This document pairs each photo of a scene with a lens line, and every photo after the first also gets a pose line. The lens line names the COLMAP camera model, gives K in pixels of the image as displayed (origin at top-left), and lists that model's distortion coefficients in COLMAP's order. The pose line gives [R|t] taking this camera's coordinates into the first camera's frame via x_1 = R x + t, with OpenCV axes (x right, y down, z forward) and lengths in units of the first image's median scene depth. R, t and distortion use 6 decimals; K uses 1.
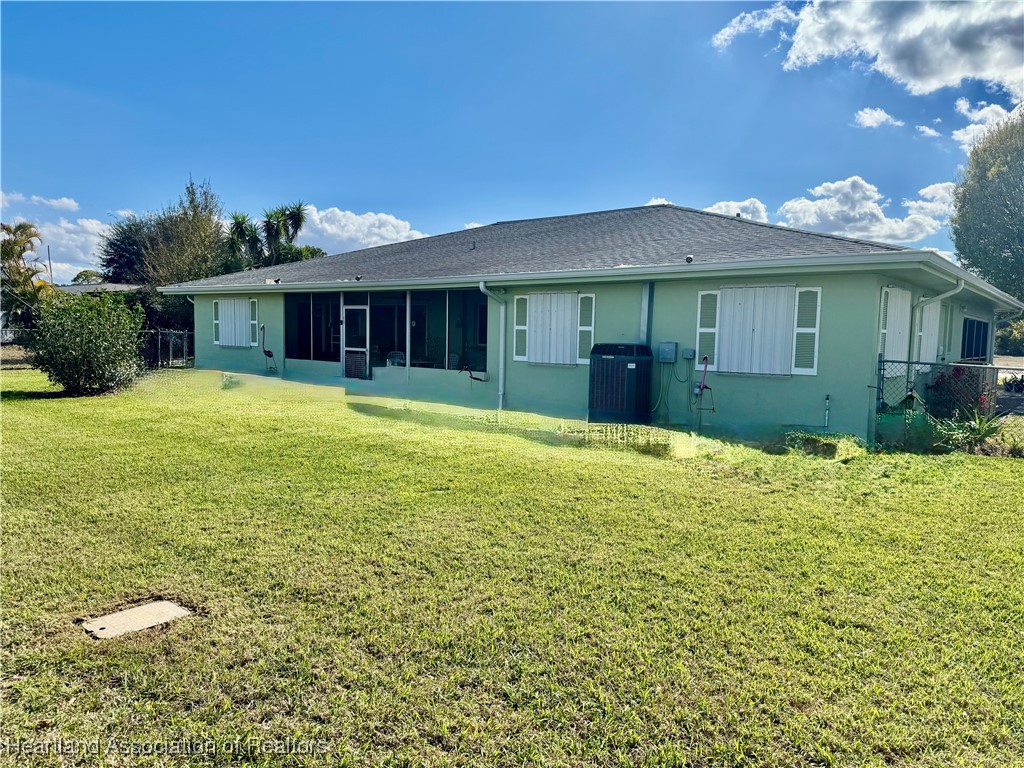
lens RADIAL K [[709.5, 0, 512.0], [0, 709.5, 384.0], [0, 0, 1]] dist [0.110973, -0.152690]
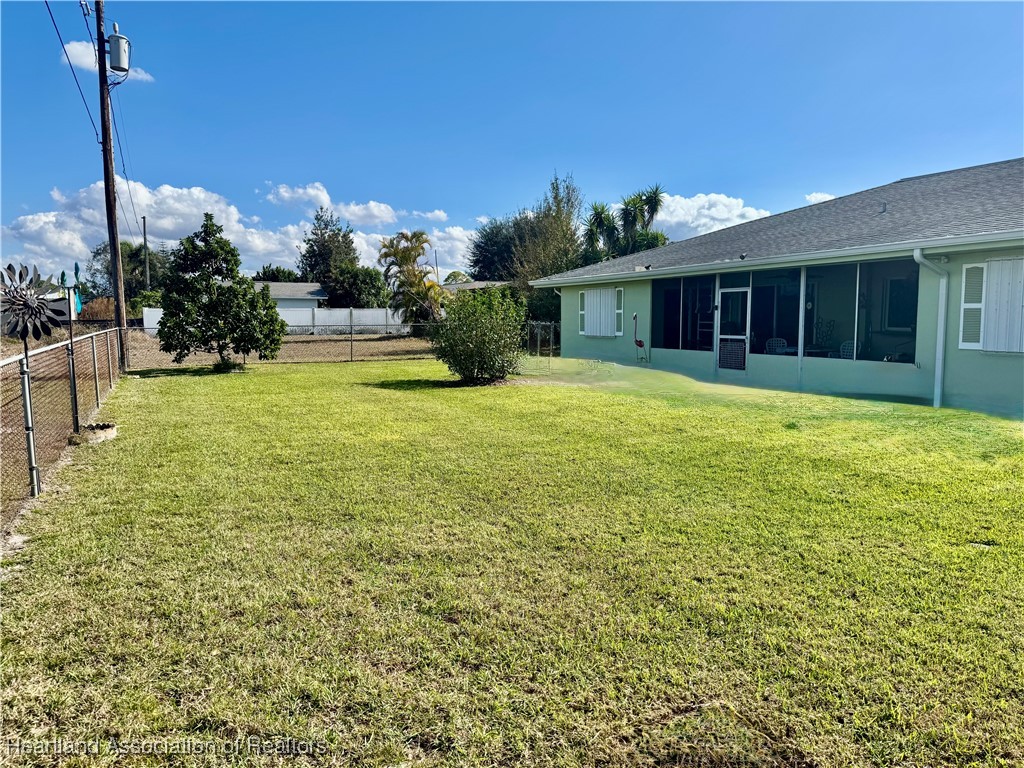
lens RADIAL K [[709.5, 0, 512.0], [0, 709.5, 384.0], [0, 0, 1]] dist [0.110973, -0.152690]
pose [[0.900985, 0.013650, -0.433636, -0.074002], [-0.004971, 0.999764, 0.021143, -0.006647], [0.433822, -0.016894, 0.900840, 0.059364]]
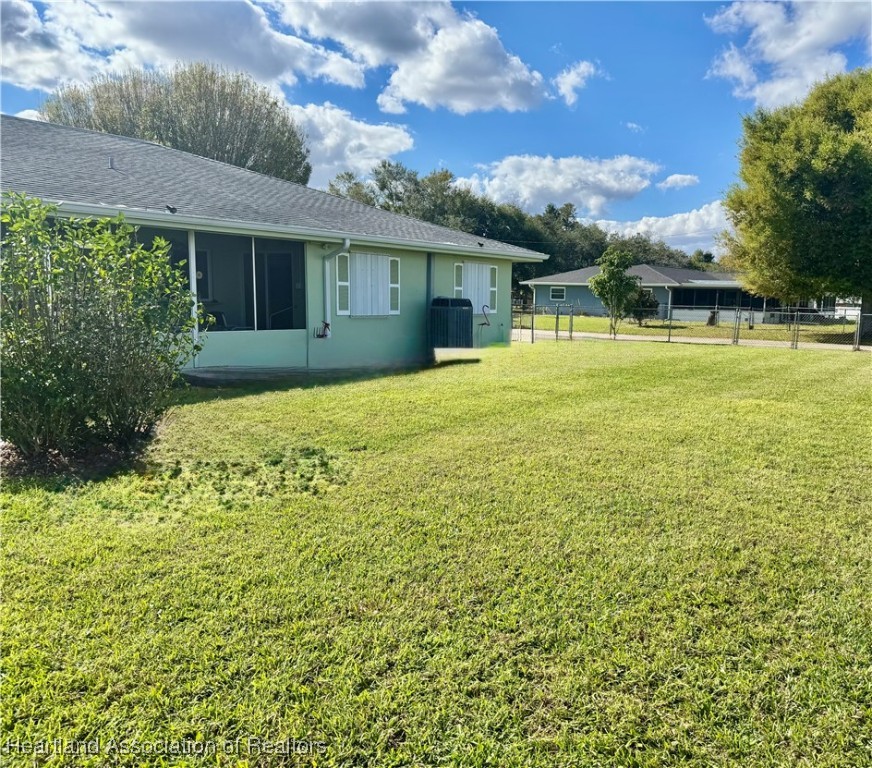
lens RADIAL K [[710.5, 0, 436.0], [0, 710.5, 384.0], [0, 0, 1]] dist [0.000586, -0.000015]
pose [[0.006965, -0.150078, 0.988650, -0.813331], [0.035957, 0.988072, 0.149737, -0.065116], [-0.999329, 0.034506, 0.012279, 0.649673]]
